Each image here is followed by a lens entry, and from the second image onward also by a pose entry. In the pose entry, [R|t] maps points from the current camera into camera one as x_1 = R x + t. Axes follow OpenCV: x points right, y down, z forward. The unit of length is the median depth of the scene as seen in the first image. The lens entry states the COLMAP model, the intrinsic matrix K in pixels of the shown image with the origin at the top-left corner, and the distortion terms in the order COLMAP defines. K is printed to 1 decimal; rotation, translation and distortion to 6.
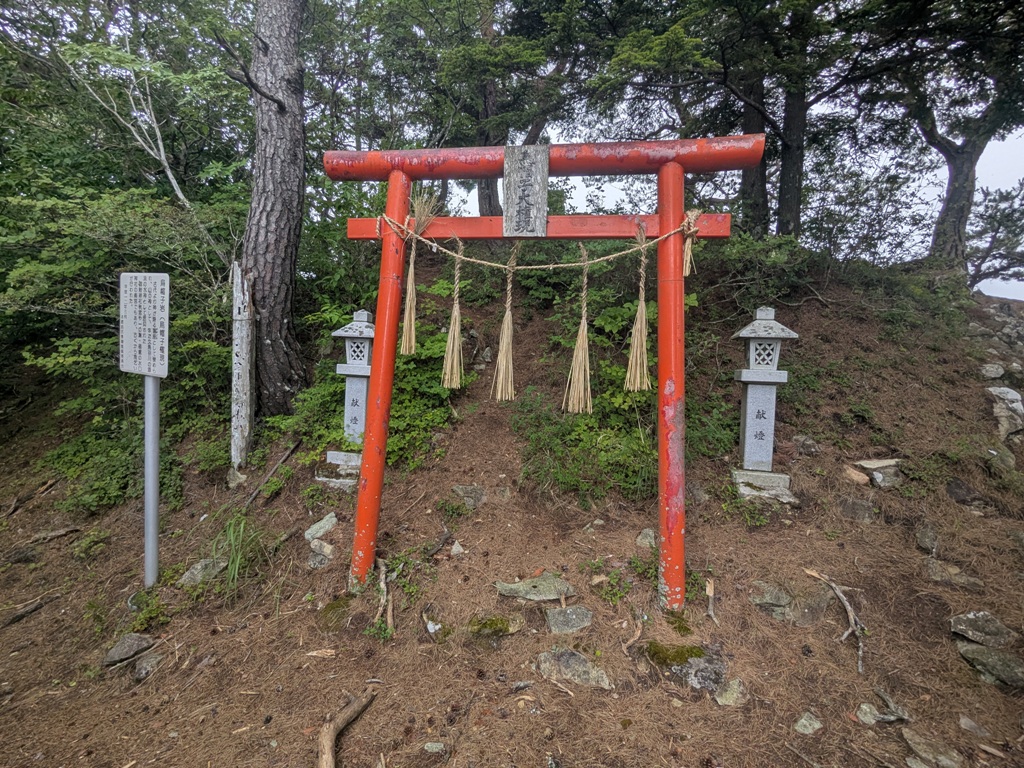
lens RADIAL K [[481.3, 0, 512.1], [0, 481.3, 378.2], [0, 0, 1]] dist [-0.003697, -0.000450]
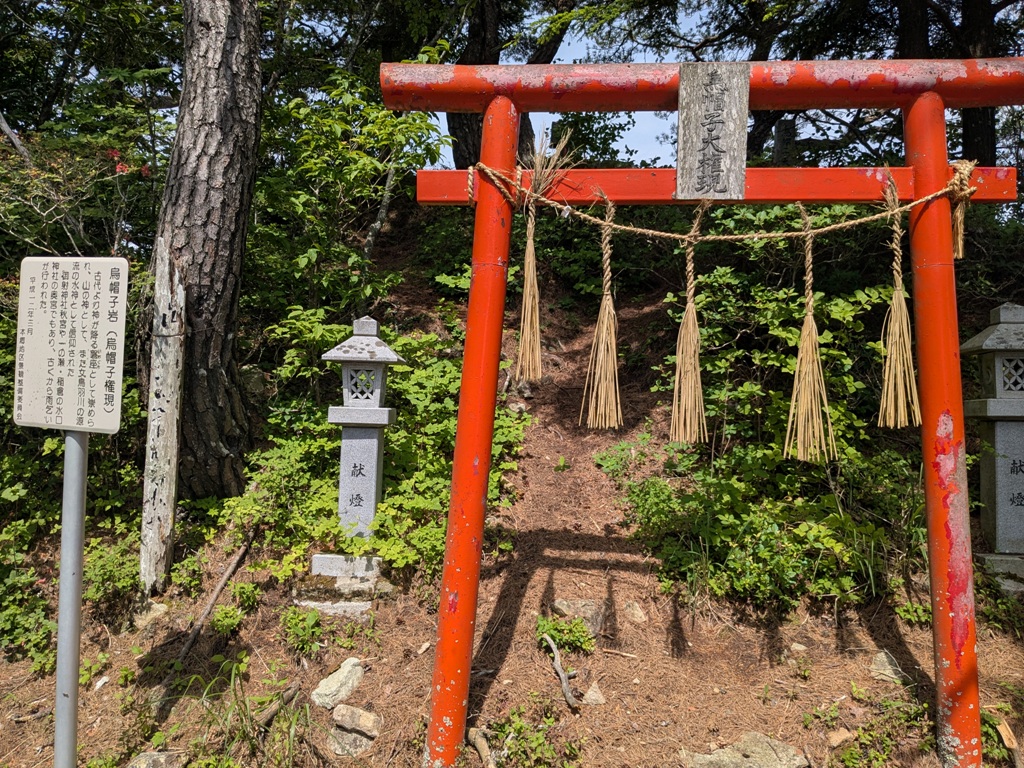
lens RADIAL K [[808.8, 0, 510.6], [0, 808.8, 372.7], [0, 0, 1]] dist [0.045274, -0.078978]
pose [[0.994228, -0.019873, 0.105431, -0.249264], [0.027390, 0.997147, -0.070335, 0.005650], [-0.103732, 0.072817, 0.991936, -0.028775]]
